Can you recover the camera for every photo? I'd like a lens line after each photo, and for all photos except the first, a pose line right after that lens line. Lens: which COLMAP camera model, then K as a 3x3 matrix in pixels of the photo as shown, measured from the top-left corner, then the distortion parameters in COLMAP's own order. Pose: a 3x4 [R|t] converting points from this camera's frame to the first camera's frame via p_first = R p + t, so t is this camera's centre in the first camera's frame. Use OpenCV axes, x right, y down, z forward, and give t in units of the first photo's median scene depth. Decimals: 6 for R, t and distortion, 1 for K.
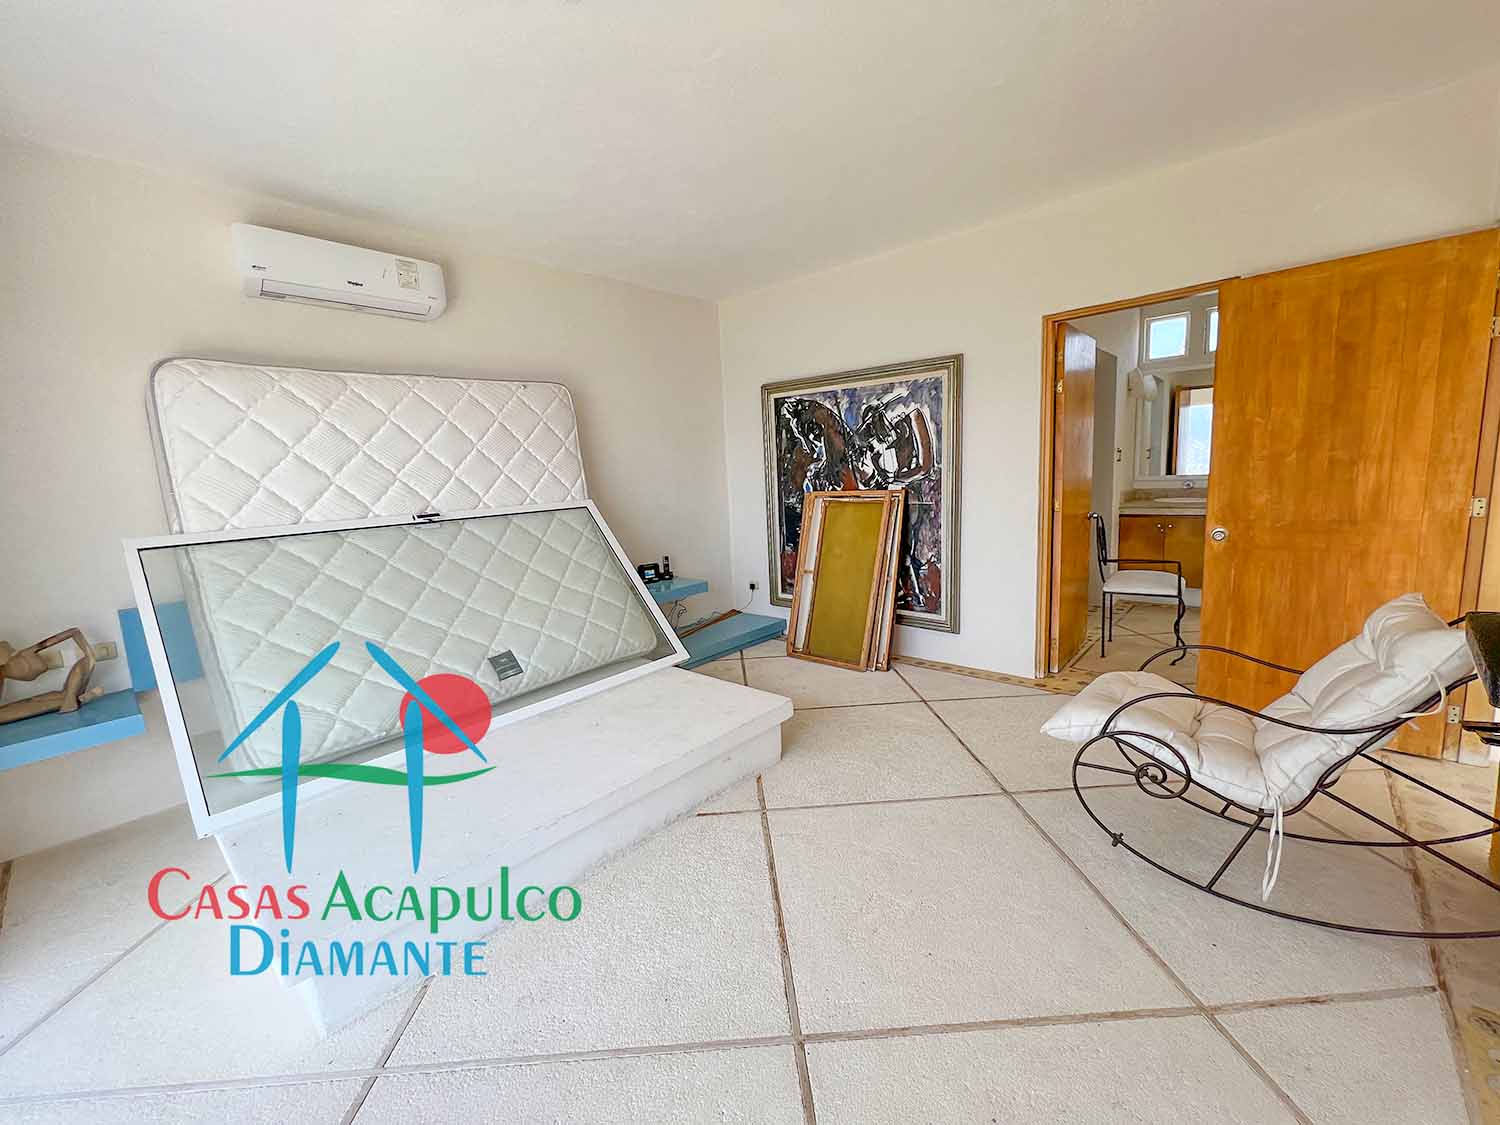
lens RADIAL K [[602.8, 0, 748.4], [0, 602.8, 557.9], [0, 0, 1]] dist [-0.002932, 0.000264]
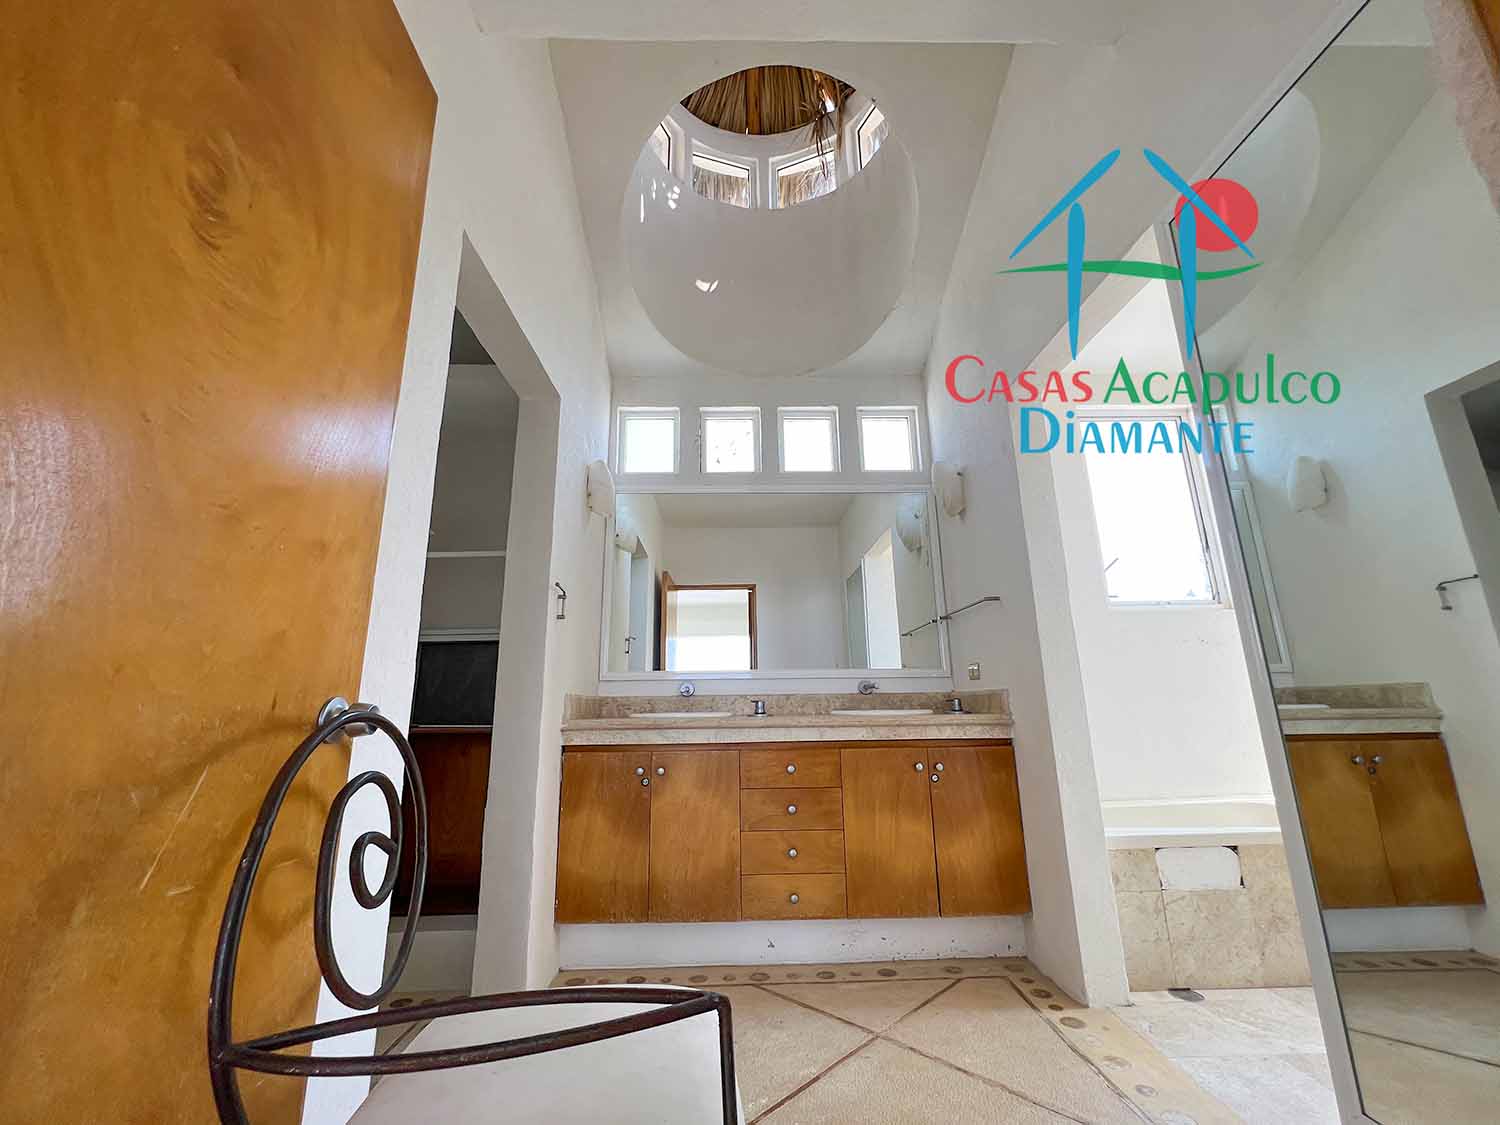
lens RADIAL K [[602.8, 0, 746.1], [0, 602.8, 556.2], [0, 0, 1]] dist [-0.002932, 0.000264]
pose [[0.736074, 0.200995, 0.646372, 0.528588], [0.075441, 0.924589, -0.373421, -0.035023], [-0.672684, 0.323628, 0.665403, 0.753032]]
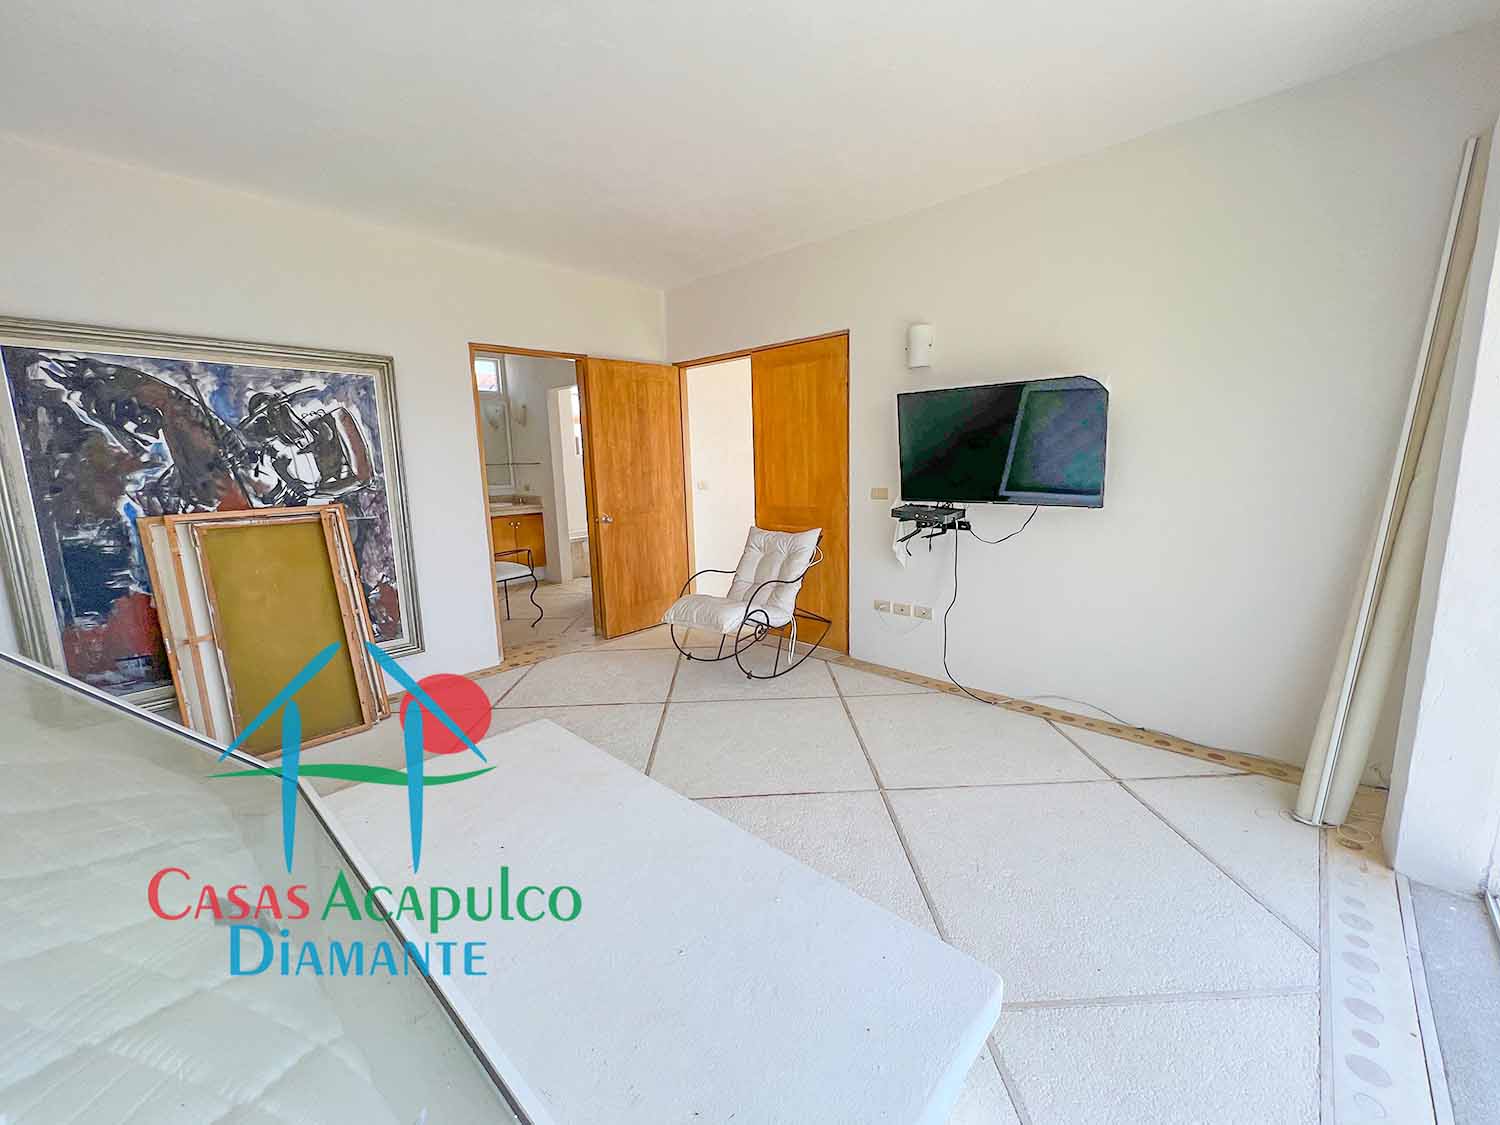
lens RADIAL K [[602.8, 0, 746.1], [0, 602.8, 555.5], [0, 0, 1]] dist [-0.002932, 0.000264]
pose [[0.022606, -0.113167, 0.993319, -0.539757], [0.166565, 0.980112, 0.107872, -0.038338], [-0.985771, 0.163014, 0.041006, 0.414686]]
